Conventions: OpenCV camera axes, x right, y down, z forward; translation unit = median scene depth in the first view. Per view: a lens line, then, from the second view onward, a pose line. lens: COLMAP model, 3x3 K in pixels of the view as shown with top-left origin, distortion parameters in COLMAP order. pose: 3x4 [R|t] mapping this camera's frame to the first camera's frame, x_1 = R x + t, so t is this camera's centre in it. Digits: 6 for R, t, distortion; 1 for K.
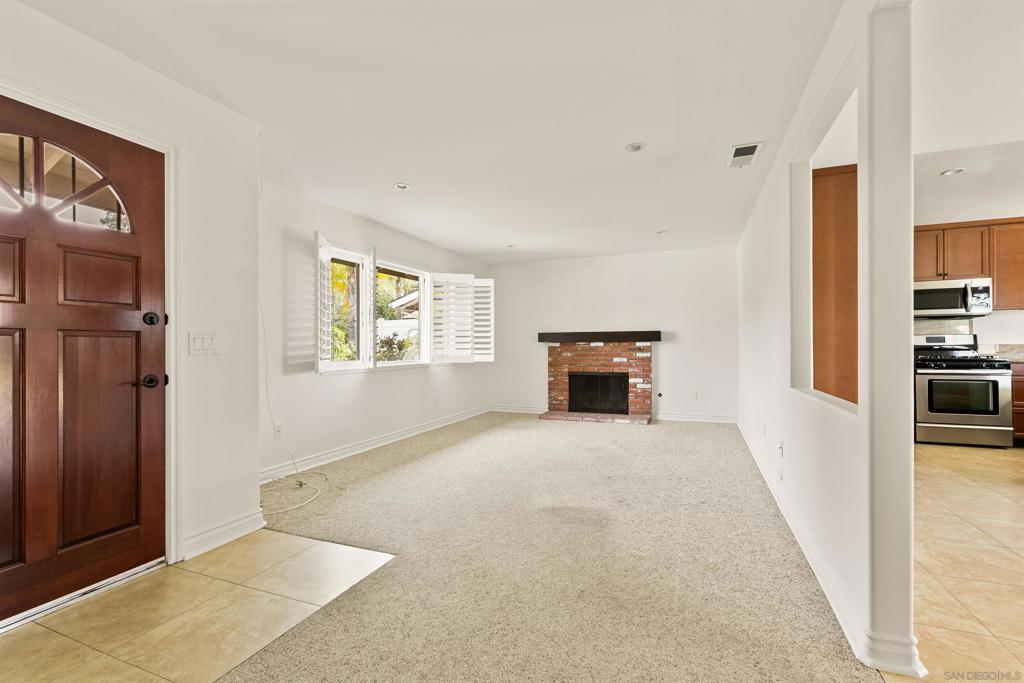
lens RADIAL K [[456.4, 0, 499.2], [0, 456.4, 344.3], [0, 0, 1]] dist [-0.010707, 0.005903]
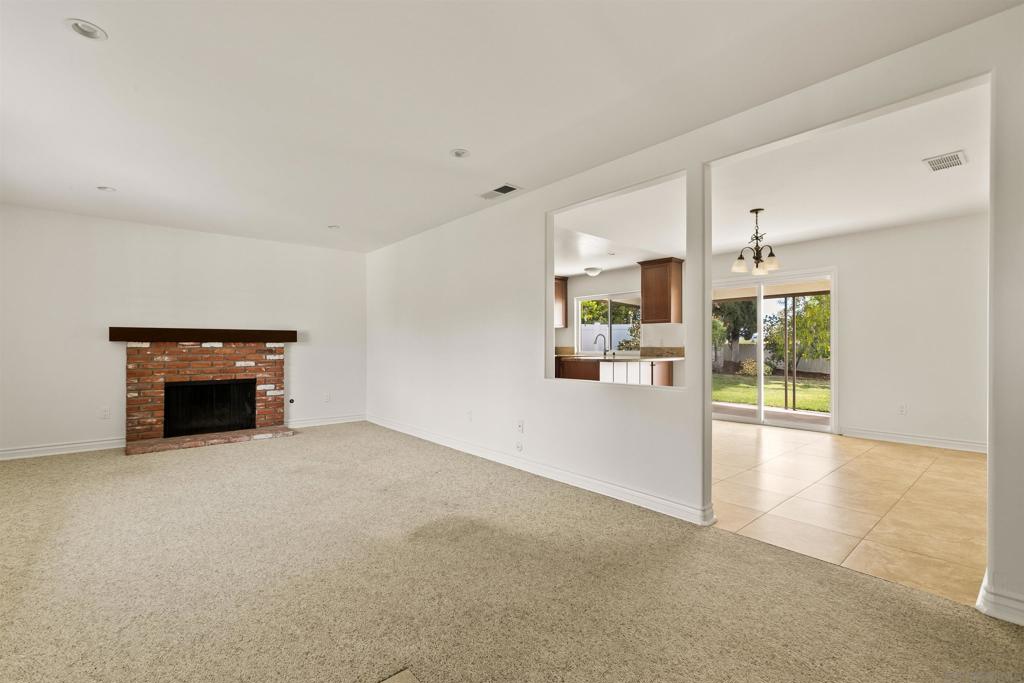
lens RADIAL K [[456.4, 0, 507.8], [0, 456.4, 344.5], [0, 0, 1]] dist [-0.010707, 0.005903]
pose [[0.449938, 0.008169, 0.893023, -0.342095], [-0.005795, 0.999964, -0.006227, 0.001766], [-0.893041, -0.002374, 0.449969, 0.266088]]
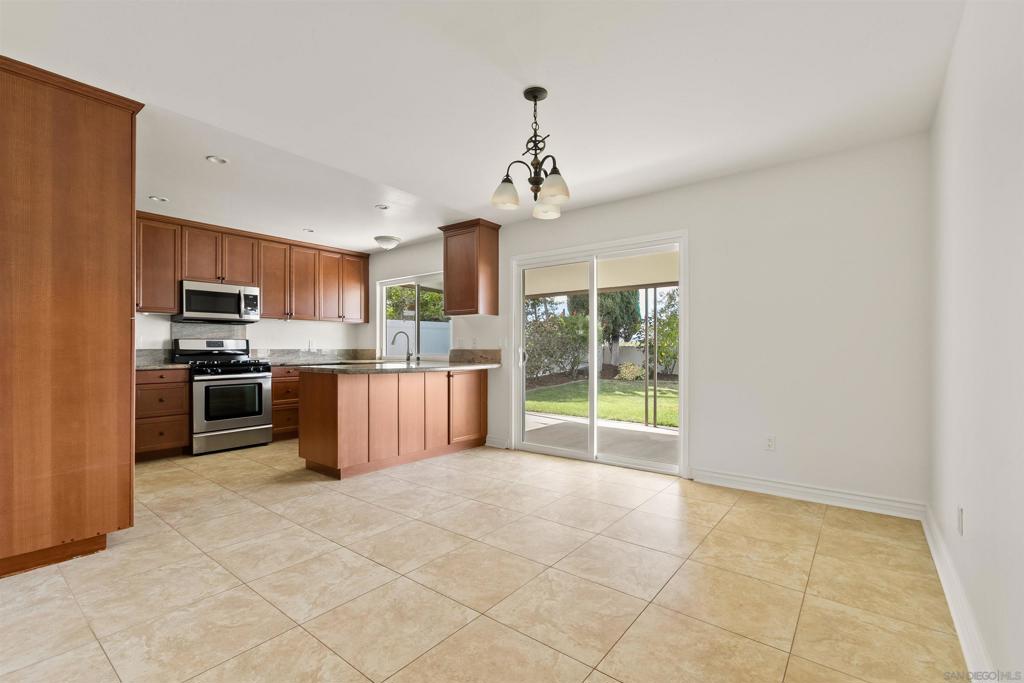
lens RADIAL K [[456.4, 0, 507.2], [0, 456.4, 349.8], [0, 0, 1]] dist [-0.010707, 0.005903]
pose [[0.272123, 0.002692, 0.962259, 0.195046], [-0.004717, 0.999988, -0.001463, 0.000123], [-0.962251, -0.004140, 0.272132, 0.132660]]
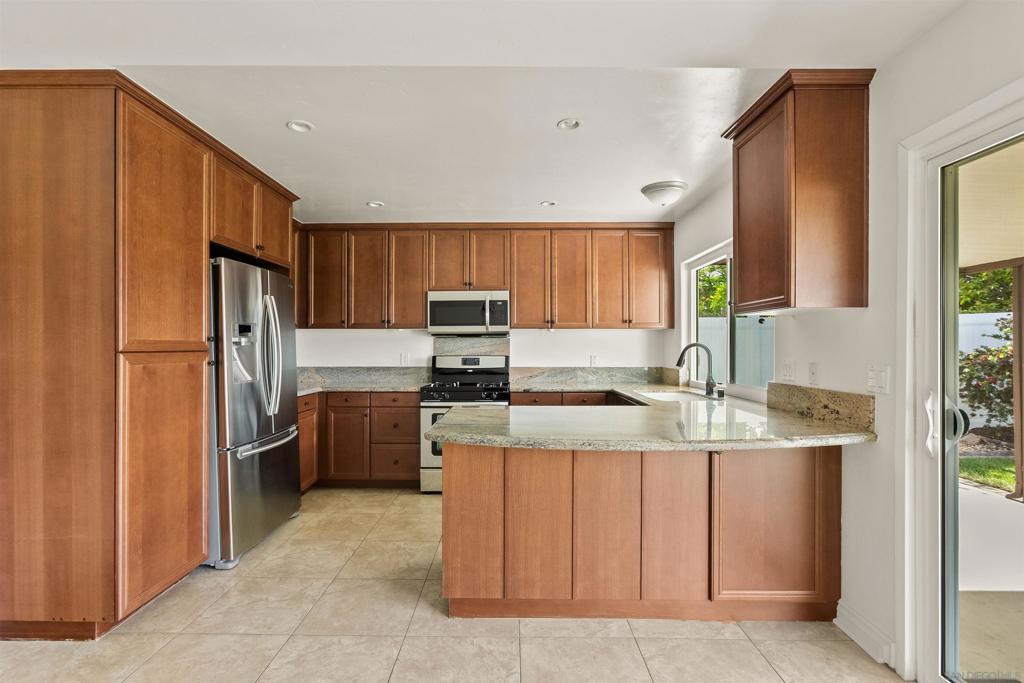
lens RADIAL K [[476.7, 0, 503.6], [0, 476.7, 350.0], [0, 0, 1]] dist [-0.004277, 0.000338]
pose [[0.926885, 0.003302, 0.375330, 0.698178], [-0.006729, 0.999947, 0.007822, -0.039725], [-0.375284, -0.009776, 0.926858, 0.165012]]
